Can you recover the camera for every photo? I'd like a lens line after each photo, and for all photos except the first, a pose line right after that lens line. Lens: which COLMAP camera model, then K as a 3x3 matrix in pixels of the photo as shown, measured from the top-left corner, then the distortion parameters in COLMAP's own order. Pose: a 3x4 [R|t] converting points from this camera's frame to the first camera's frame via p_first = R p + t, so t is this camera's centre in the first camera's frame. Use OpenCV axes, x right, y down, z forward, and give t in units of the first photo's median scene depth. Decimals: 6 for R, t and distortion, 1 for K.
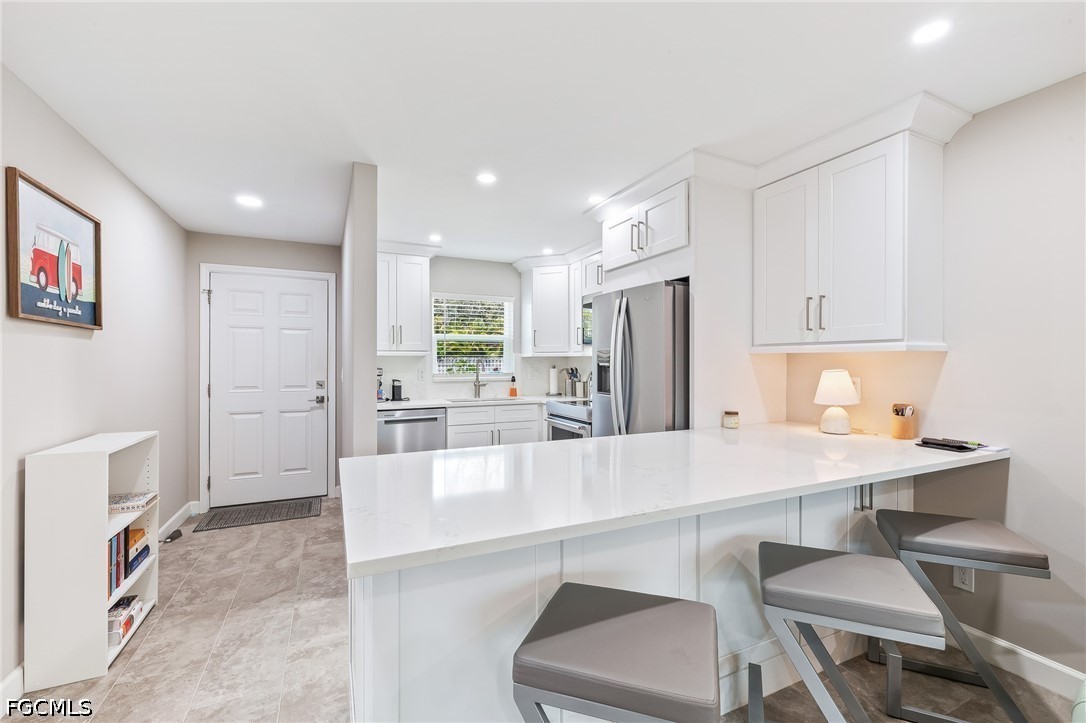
lens RADIAL K [[456.8, 0, 540.2], [0, 456.8, 363.3], [0, 0, 1]] dist [0.002123, 0.000939]
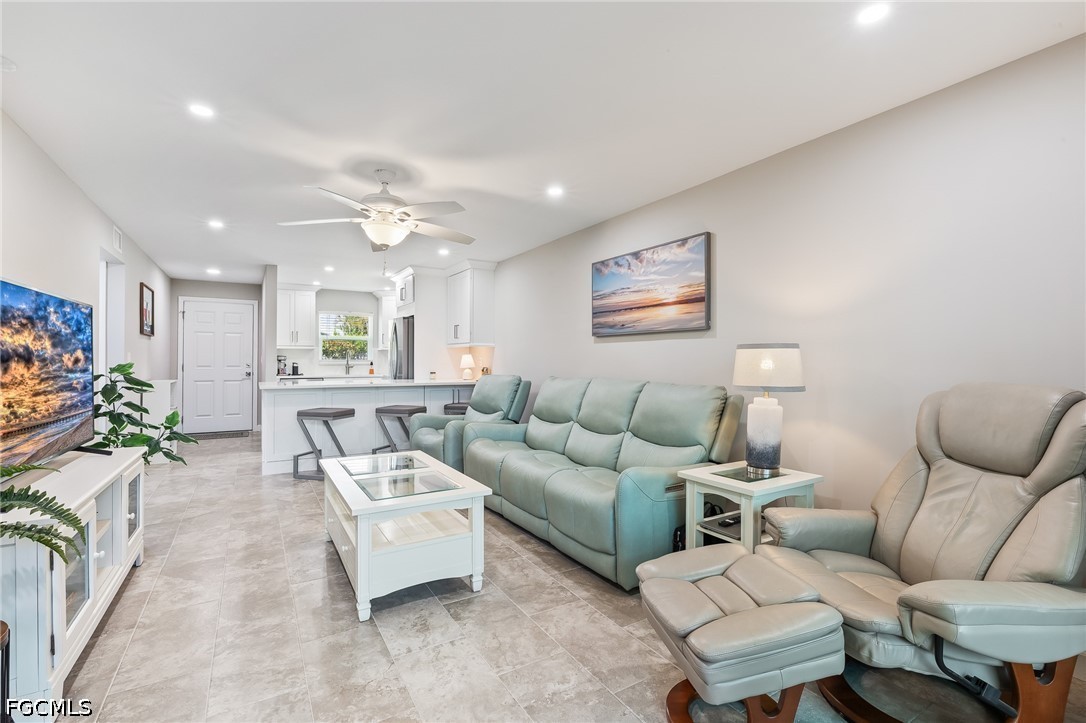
lens RADIAL K [[488.6, 0, 547.2], [0, 488.6, 360.2], [0, 0, 1]] dist [-0.014541, 0.000532]
pose [[0.993506, 0.002244, 0.113757, 0.406256], [-0.002157, 0.999997, -0.000886, 0.024825], [-0.113759, 0.000635, 0.993508, -0.896765]]
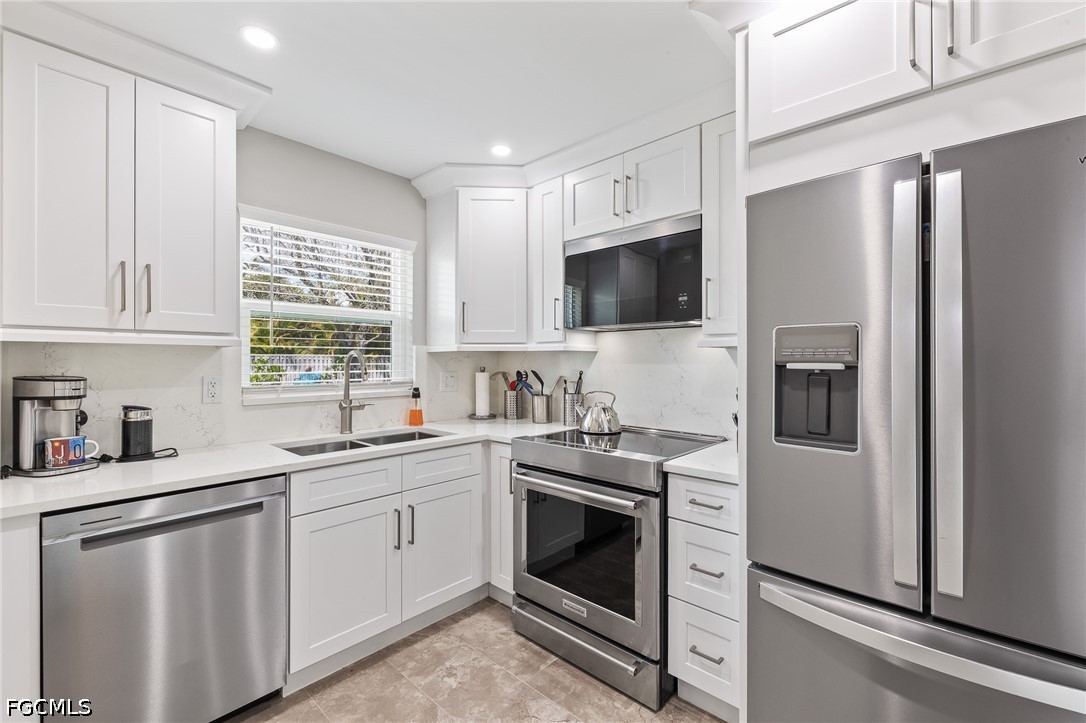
lens RADIAL K [[456.8, 0, 542.8], [0, 456.8, 361.1], [0, 0, 1]] dist [0.002123, 0.000939]
pose [[0.923813, 0.000927, 0.382842, -0.139714], [0.000860, 0.999990, -0.004496, -0.000287], [-0.382842, 0.004483, 0.923803, 0.493186]]
